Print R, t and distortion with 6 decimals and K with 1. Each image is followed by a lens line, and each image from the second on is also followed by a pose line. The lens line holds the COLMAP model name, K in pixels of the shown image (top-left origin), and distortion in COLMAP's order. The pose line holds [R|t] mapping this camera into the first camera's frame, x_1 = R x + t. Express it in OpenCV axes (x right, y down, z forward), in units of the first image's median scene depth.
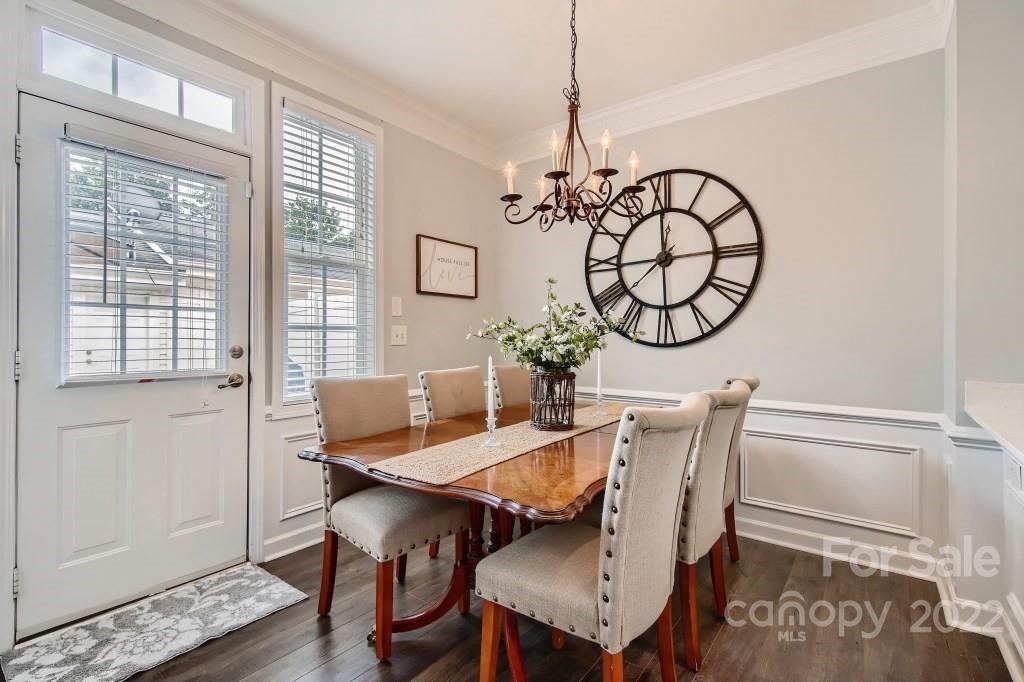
lens RADIAL K [[479.6, 0, 515.3], [0, 479.6, 334.2], [0, 0, 1]] dist [0.017313, -0.005240]
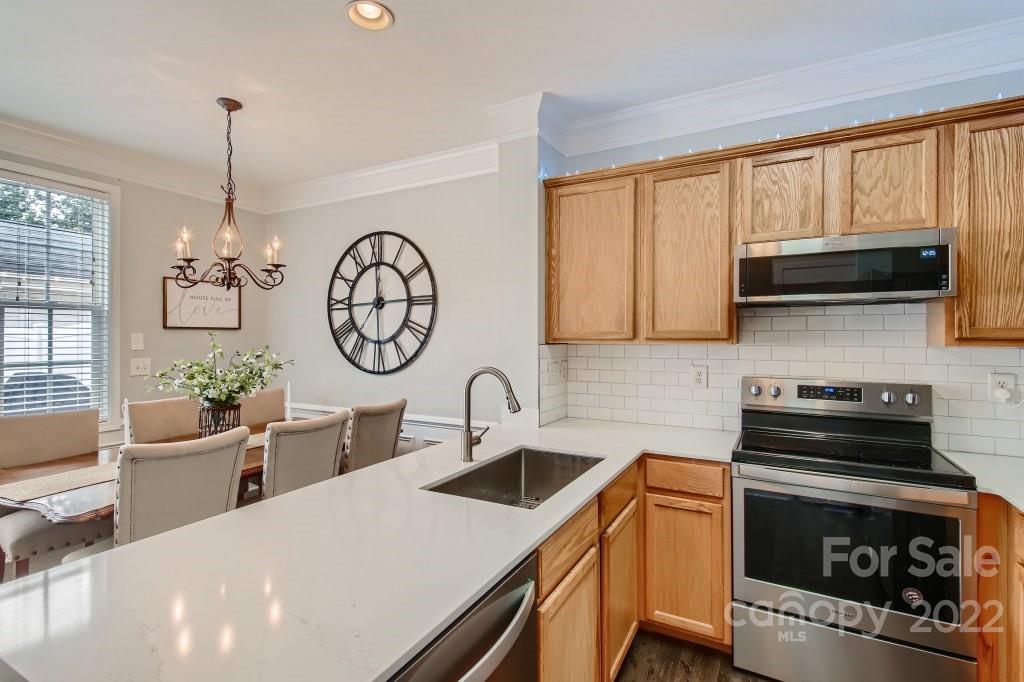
lens RADIAL K [[479.6, 0, 515.3], [0, 479.6, 332.0], [0, 0, 1]] dist [0.017313, -0.005240]
pose [[0.989189, -0.000027, 0.146649, 0.479449], [0.000214, 0.999999, -0.001265, -0.080290], [-0.146648, 0.001282, 0.989188, -0.273190]]
